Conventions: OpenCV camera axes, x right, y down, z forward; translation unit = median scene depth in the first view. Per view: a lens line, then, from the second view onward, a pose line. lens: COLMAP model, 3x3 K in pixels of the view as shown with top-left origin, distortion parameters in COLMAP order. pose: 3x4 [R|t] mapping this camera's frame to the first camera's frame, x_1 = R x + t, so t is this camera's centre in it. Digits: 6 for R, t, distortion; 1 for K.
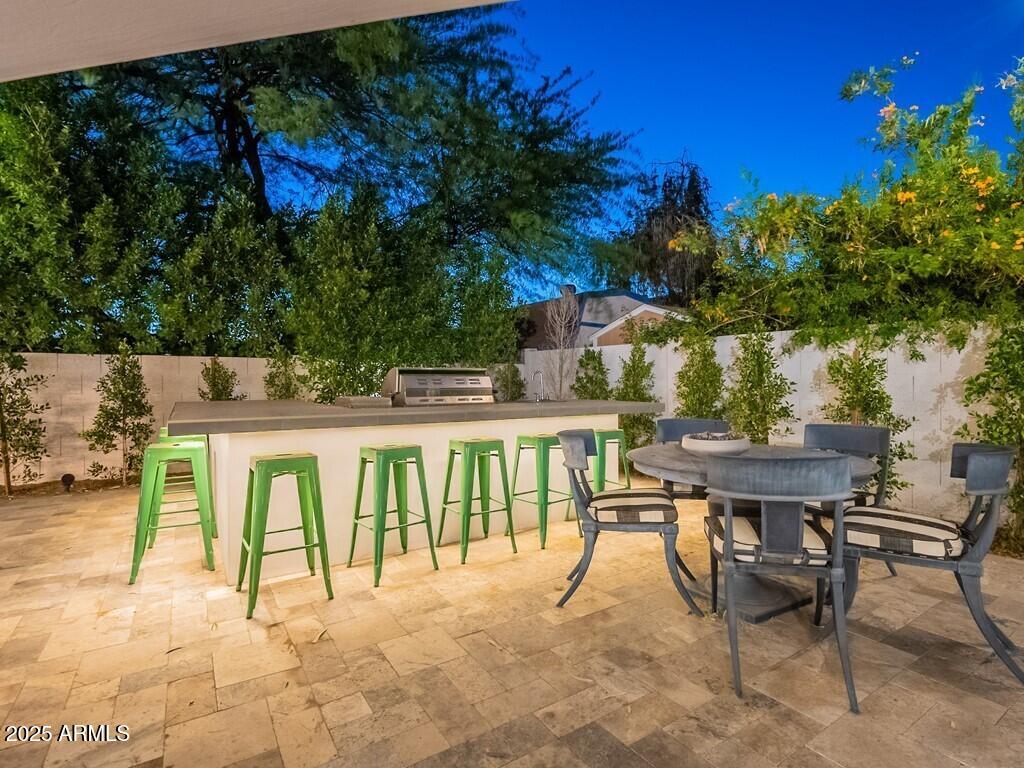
lens RADIAL K [[502.6, 0, 512.0], [0, 502.6, 384.0], [0, 0, 1]] dist [-0.002108, -0.000384]
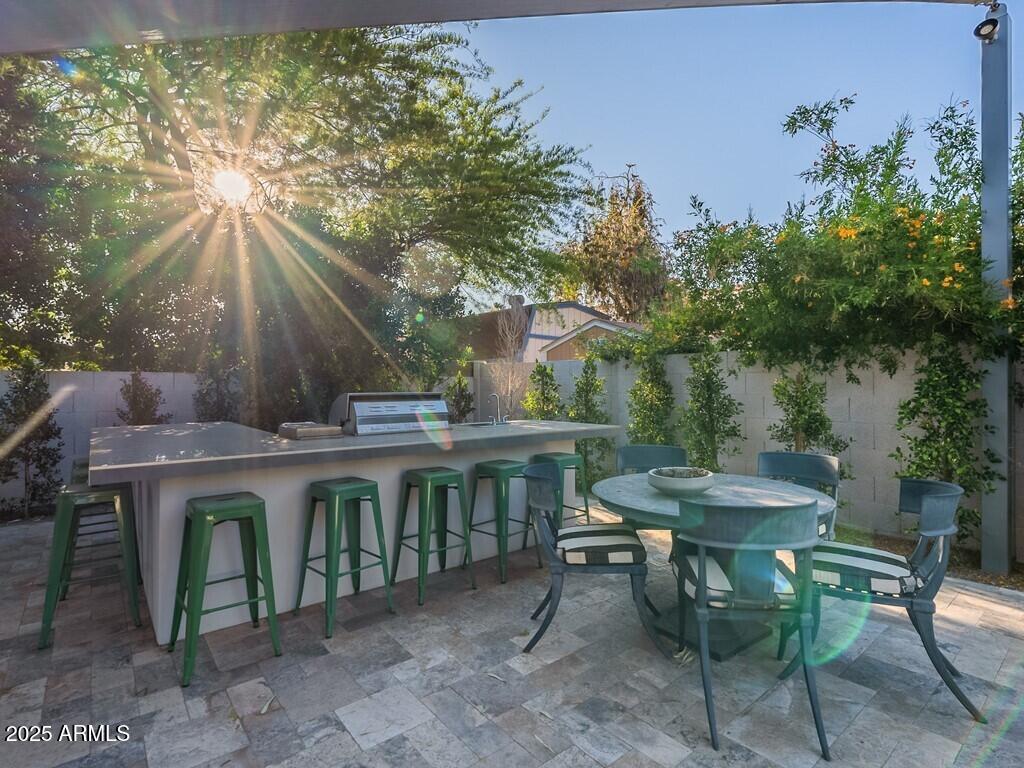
lens RADIAL K [[509.1, 0, 510.2], [0, 509.1, 383.2], [0, 0, 1]] dist [-0.001704, -0.000963]
pose [[0.994178, 0.000491, 0.107751, -0.030867], [0.000702, 0.999939, -0.011029, -0.046008], [-0.107750, 0.011040, 0.994117, 0.019430]]
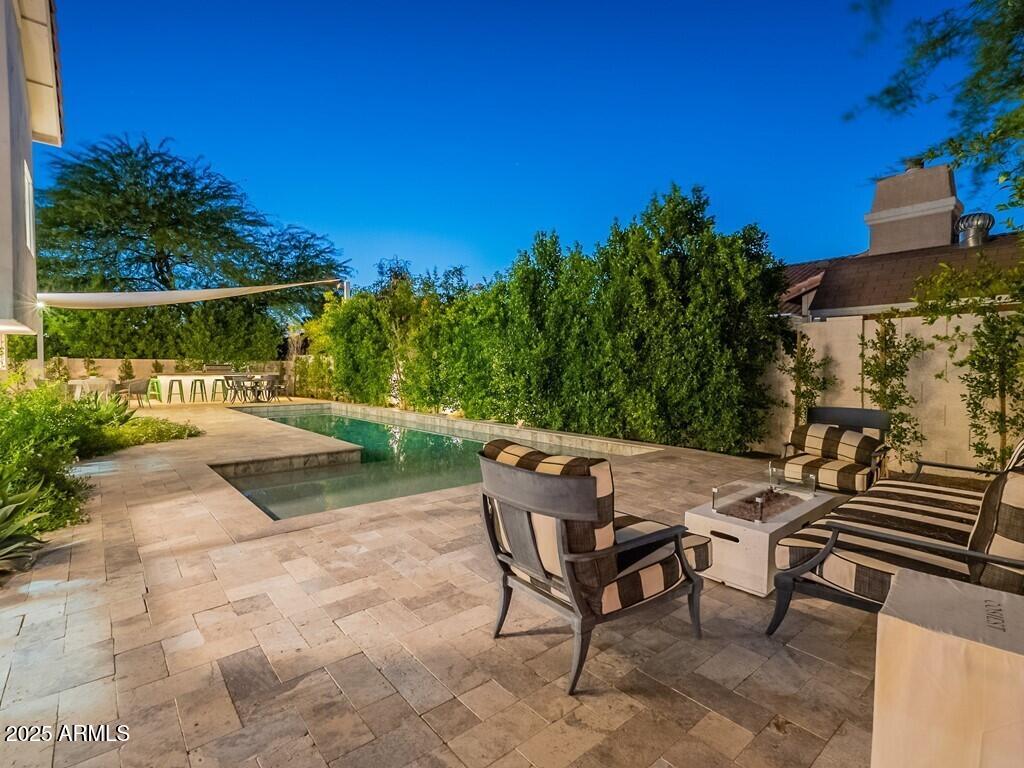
lens RADIAL K [[490.3, 0, 513.7], [0, 490.3, 376.5], [0, 0, 1]] dist [-0.001418, -0.000446]
pose [[0.991172, -0.003458, 0.132539, 2.123722], [0.001900, 0.999928, 0.011880, 0.033005], [-0.132570, -0.011523, 0.991107, -4.080534]]
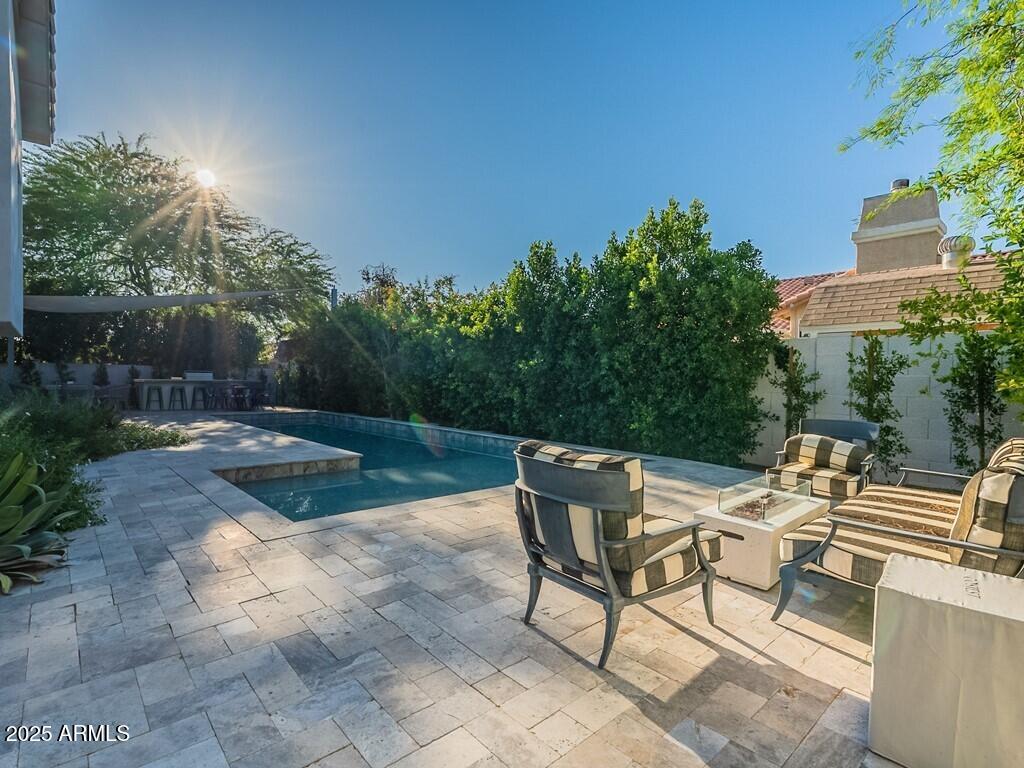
lens RADIAL K [[502.6, 0, 512.0], [0, 502.6, 384.0], [0, 0, 1]] dist [-0.002108, -0.000384]
pose [[0.986495, 0.011447, 0.163389, 2.049497], [-0.012006, 0.999925, 0.002435, 0.039871], [-0.163349, -0.004364, 0.986559, -4.140229]]
